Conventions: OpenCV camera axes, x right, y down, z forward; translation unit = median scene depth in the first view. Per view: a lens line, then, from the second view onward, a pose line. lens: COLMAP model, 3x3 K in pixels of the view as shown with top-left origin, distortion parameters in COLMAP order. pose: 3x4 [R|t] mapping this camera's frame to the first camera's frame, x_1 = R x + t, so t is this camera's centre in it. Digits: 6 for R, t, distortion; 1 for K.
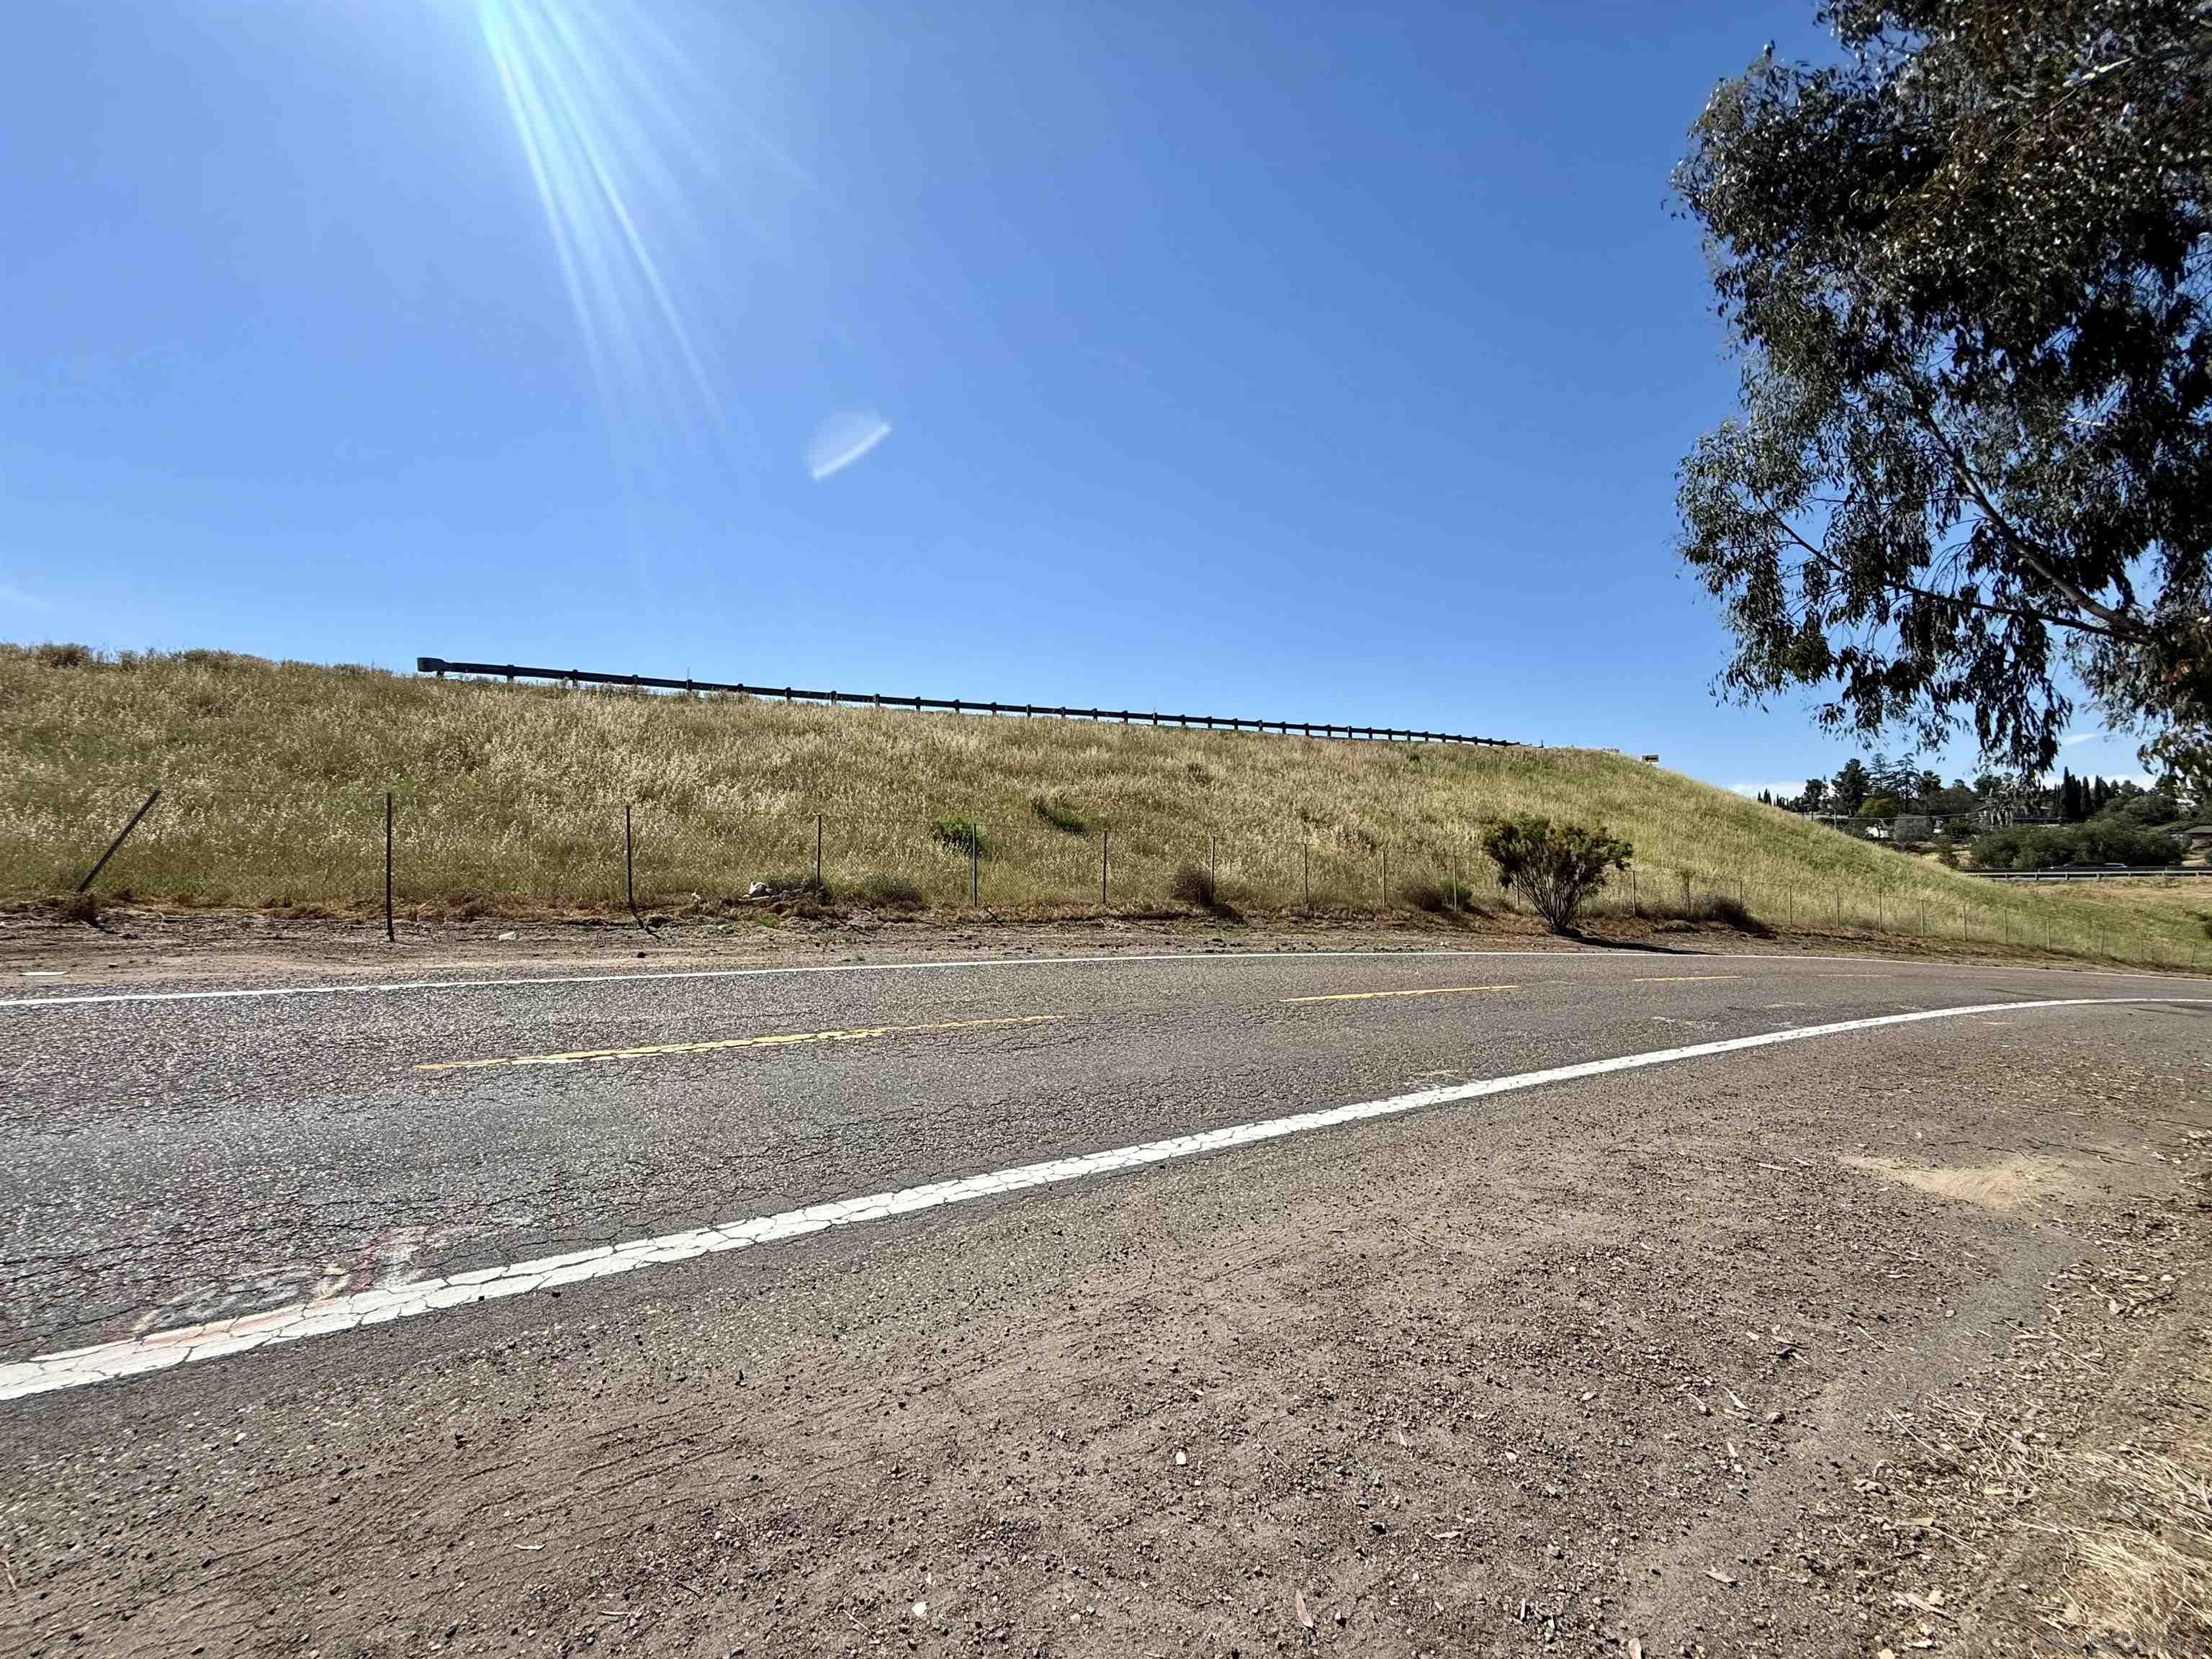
lens RADIAL K [[891.2, 0, 1092.0], [0, 891.2, 844.9], [0, 0, 1]] dist [0.001548, 0.000953]
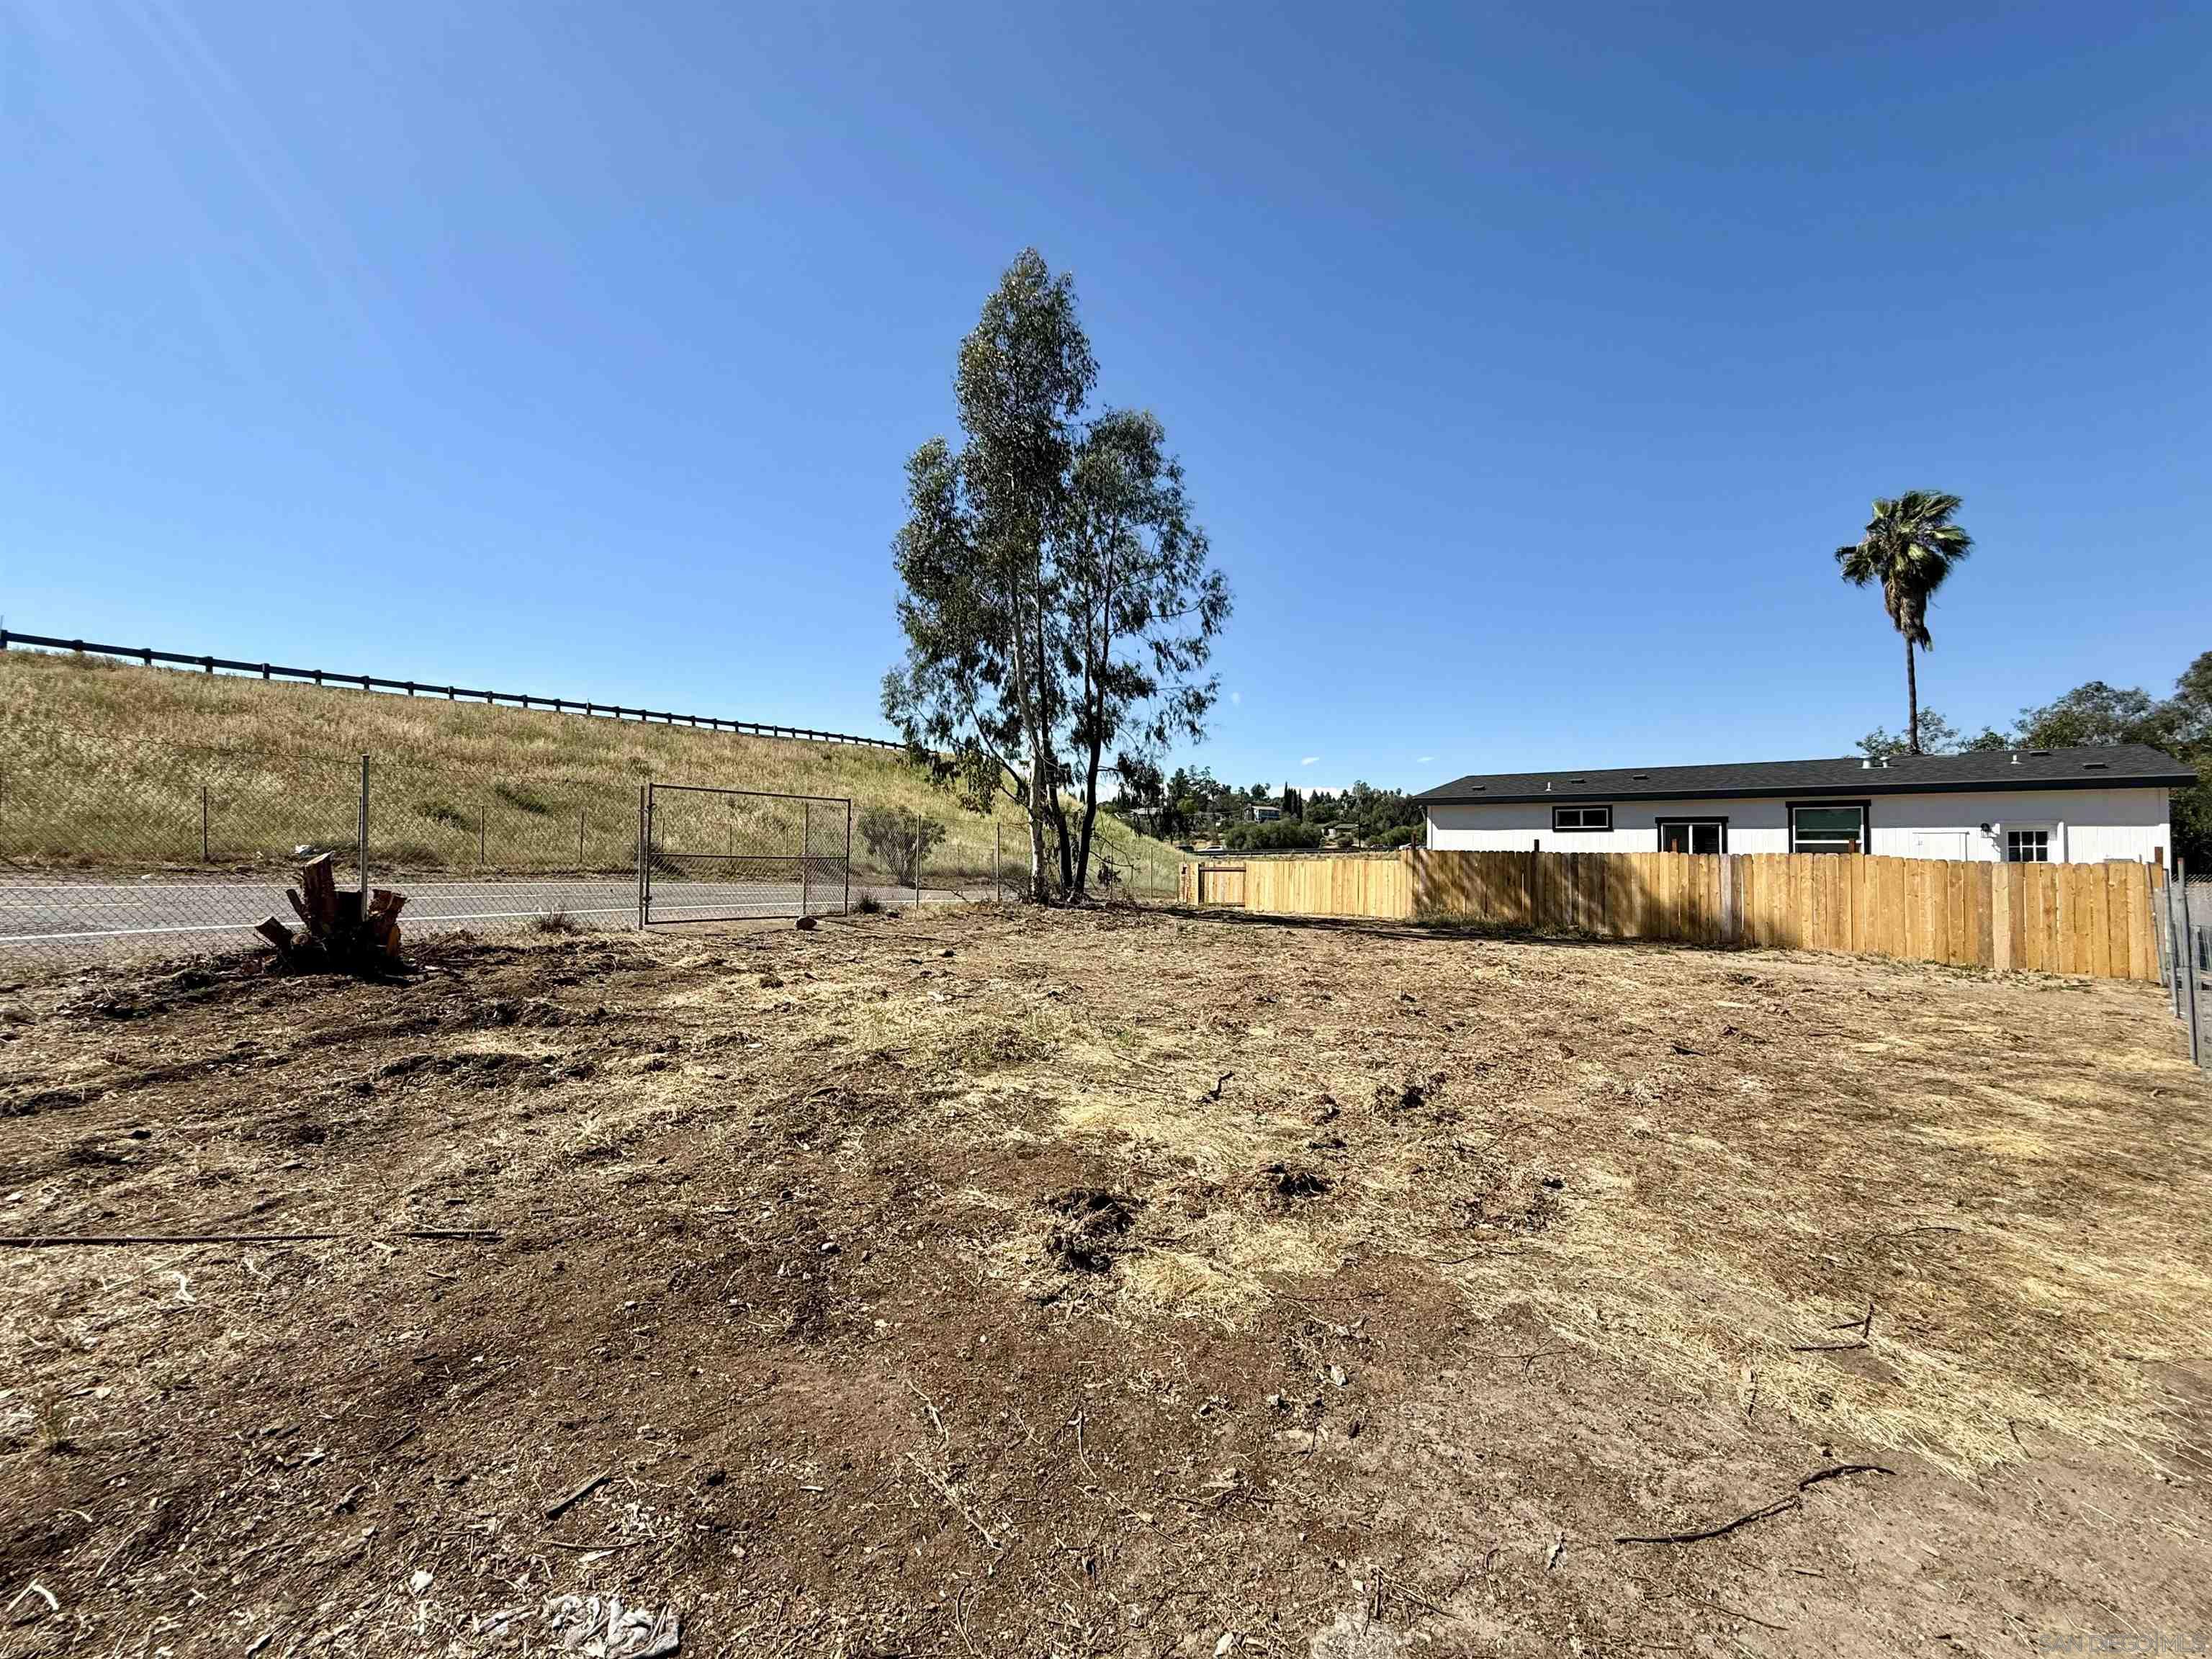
lens RADIAL K [[891.2, 0, 1112.0], [0, 891.2, 838.7], [0, 0, 1]] dist [0.001548, 0.000953]
pose [[0.806820, 0.006829, 0.590758, -0.095907], [-0.013410, 0.999887, 0.006756, 0.003223], [-0.590645, -0.013373, 0.806820, -0.443278]]
